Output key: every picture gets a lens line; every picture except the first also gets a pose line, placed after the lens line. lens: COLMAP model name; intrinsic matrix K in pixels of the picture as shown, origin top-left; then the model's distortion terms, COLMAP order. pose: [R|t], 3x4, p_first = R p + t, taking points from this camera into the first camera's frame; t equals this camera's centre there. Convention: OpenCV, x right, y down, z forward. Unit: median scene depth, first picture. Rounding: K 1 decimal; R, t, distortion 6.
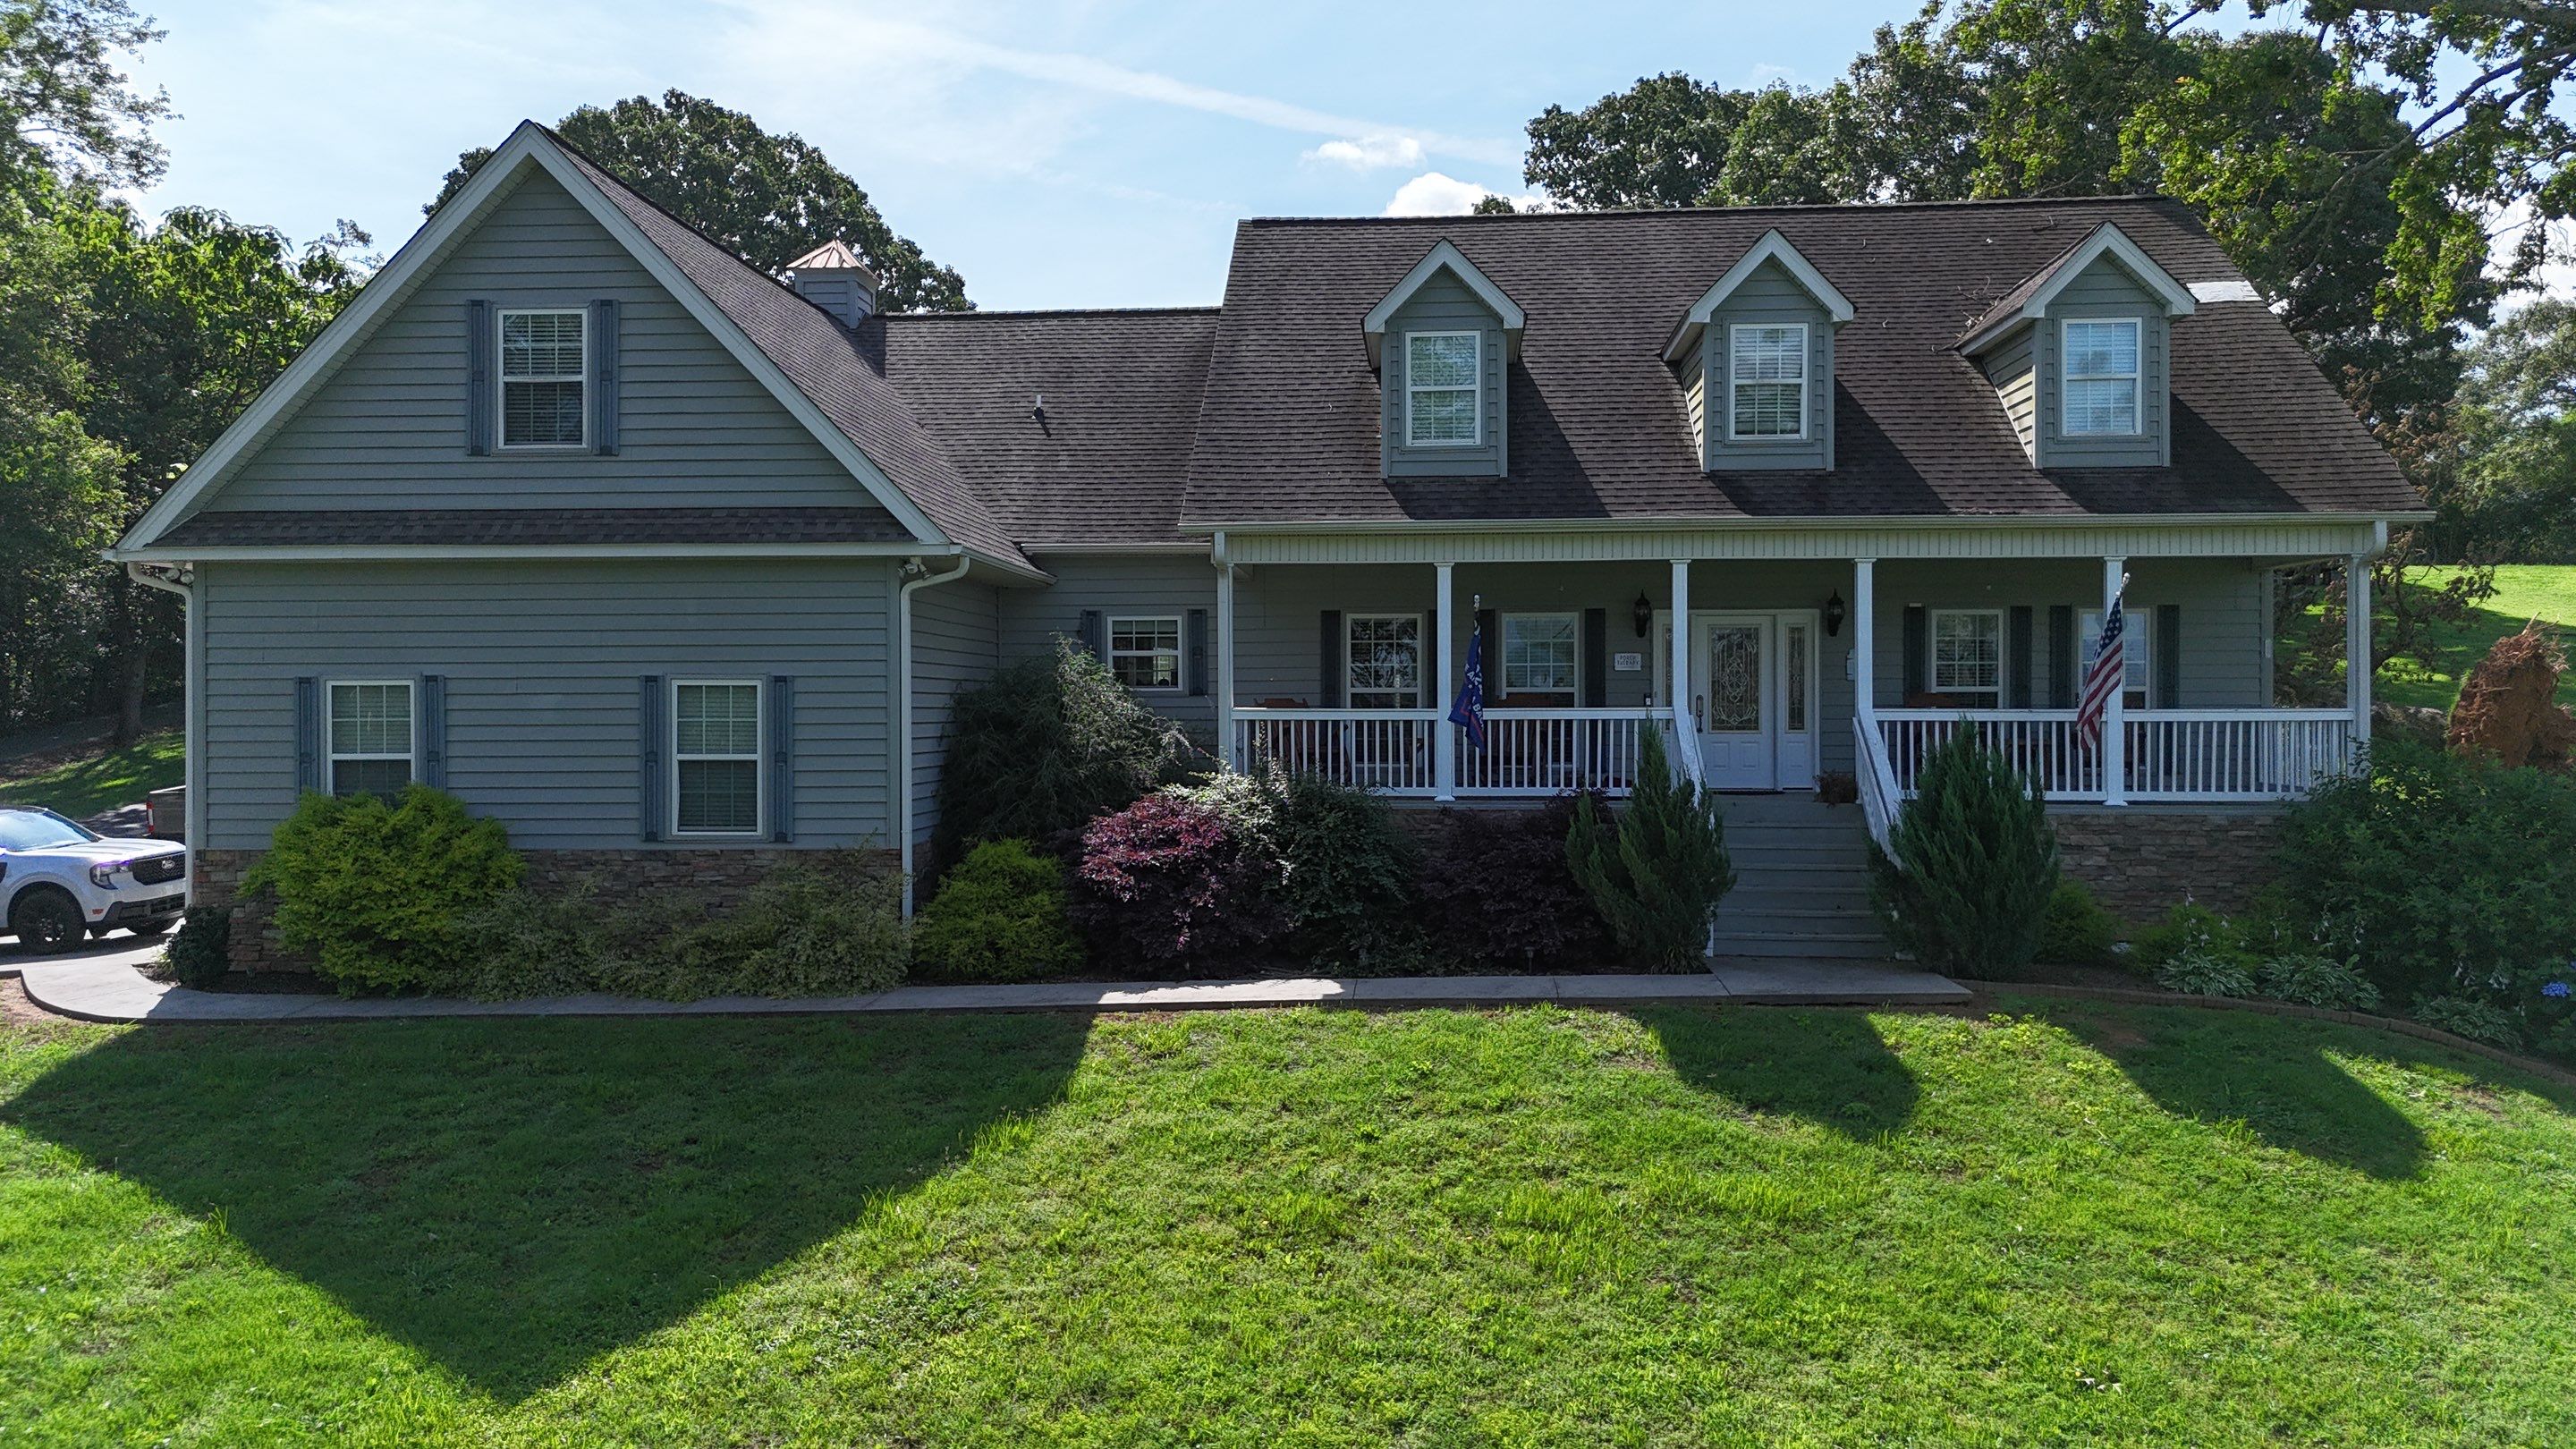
lens RADIAL K [[1887.8, 0, 1293.2], [0, 1887.8, 713.3], [0, 0, 1]] dist [0.084353, -0.079695]
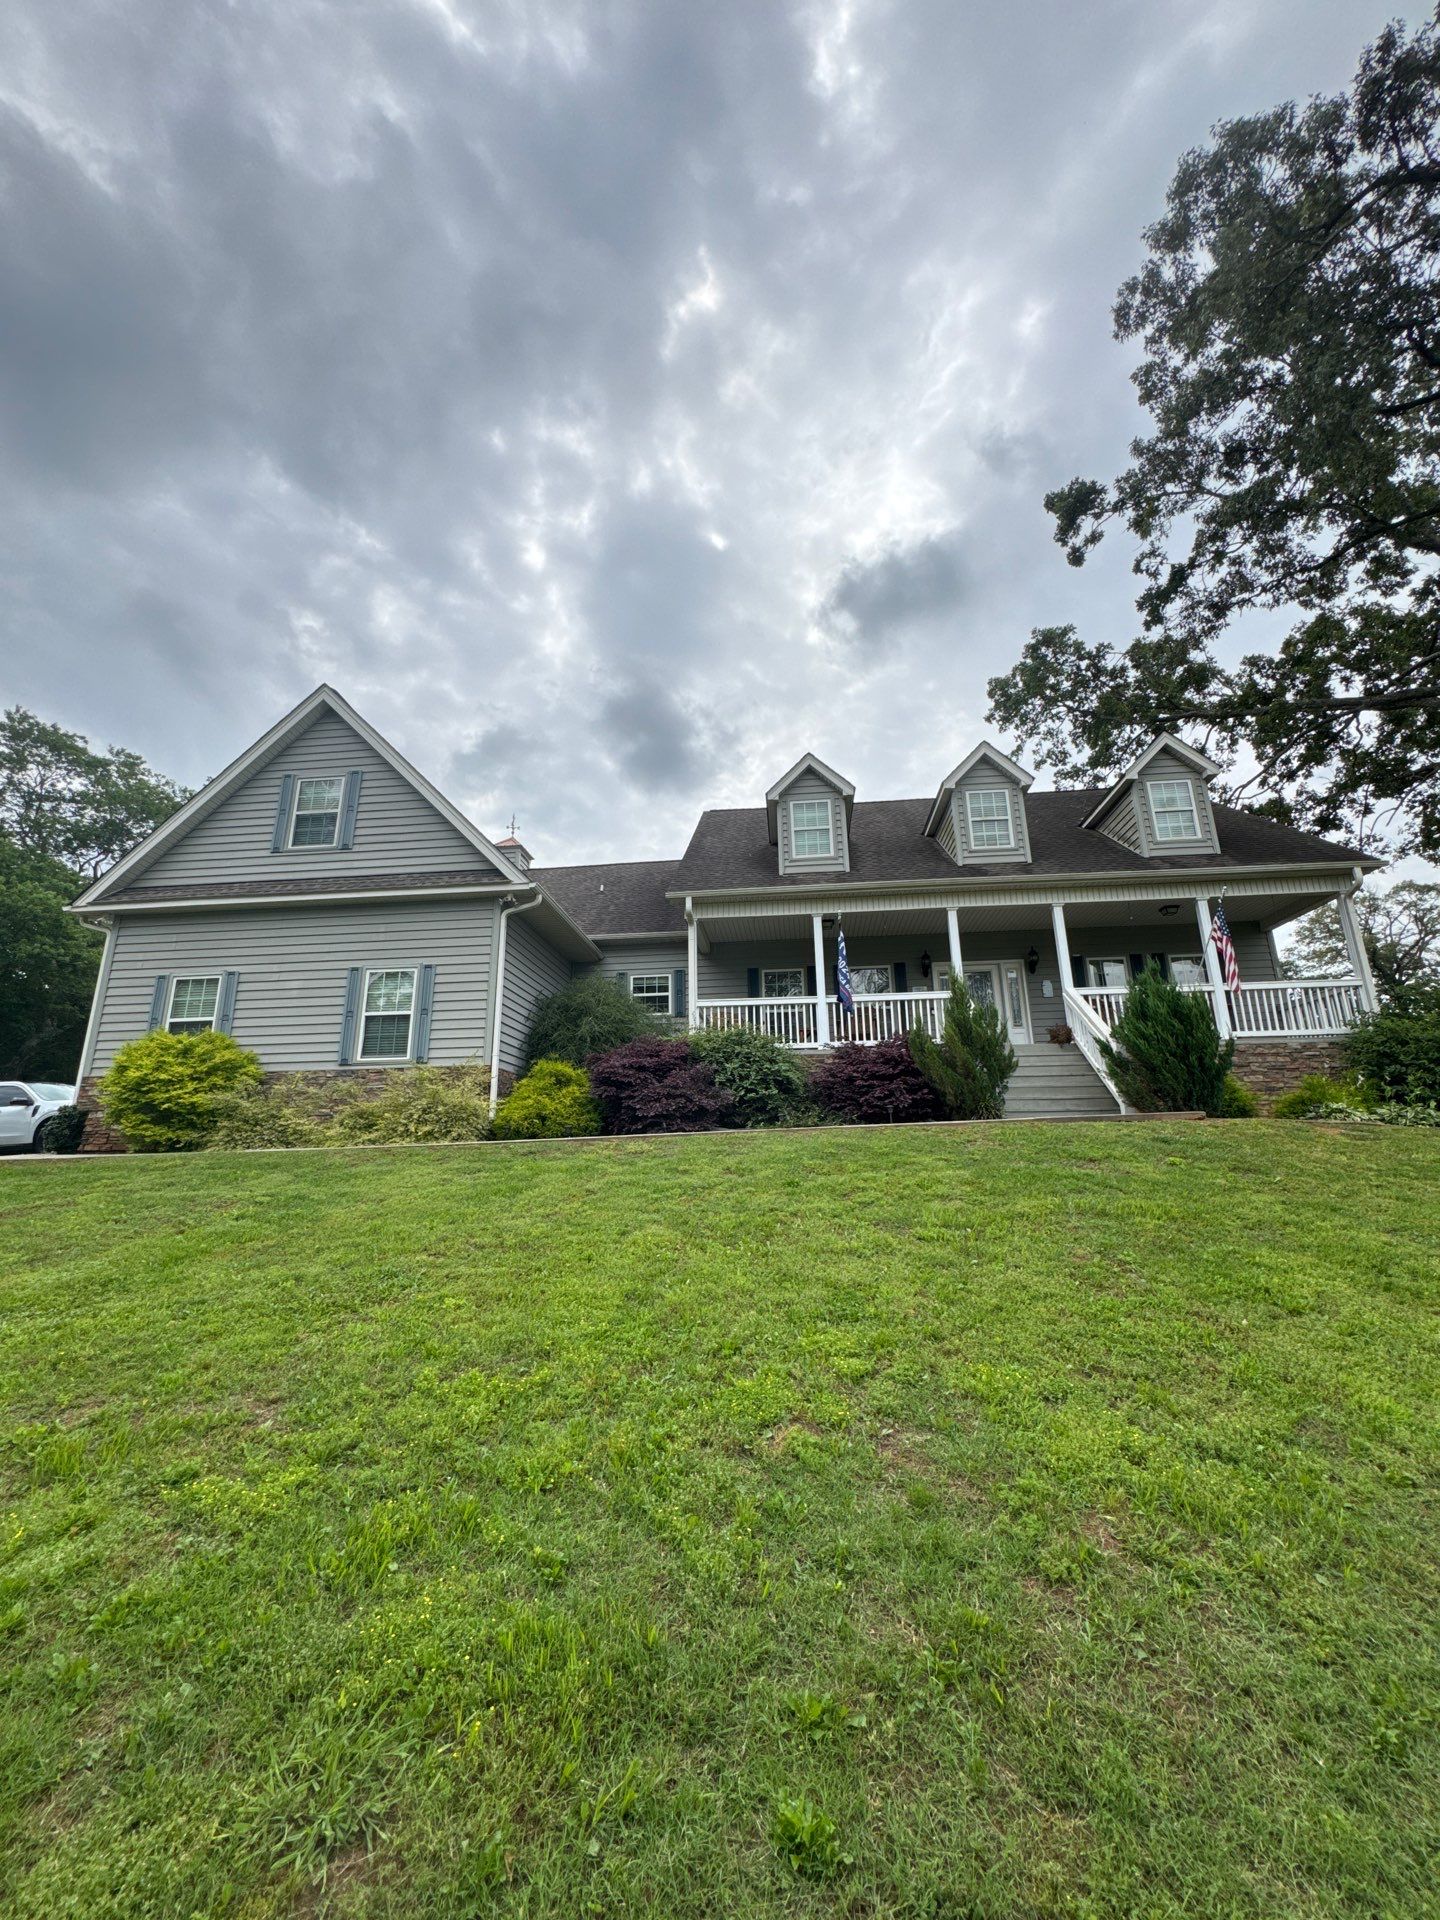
lens RADIAL K [[718.3, 0, 721.1], [0, 718.3, 997.8], [0, 0, 1]] dist [-0.001819, 0.000109]
pose [[0.999596, -0.016879, -0.022864, 0.004922], [0.010220, 0.964196, -0.264995, 0.180217], [0.026518, 0.264654, 0.963979, 0.394460]]
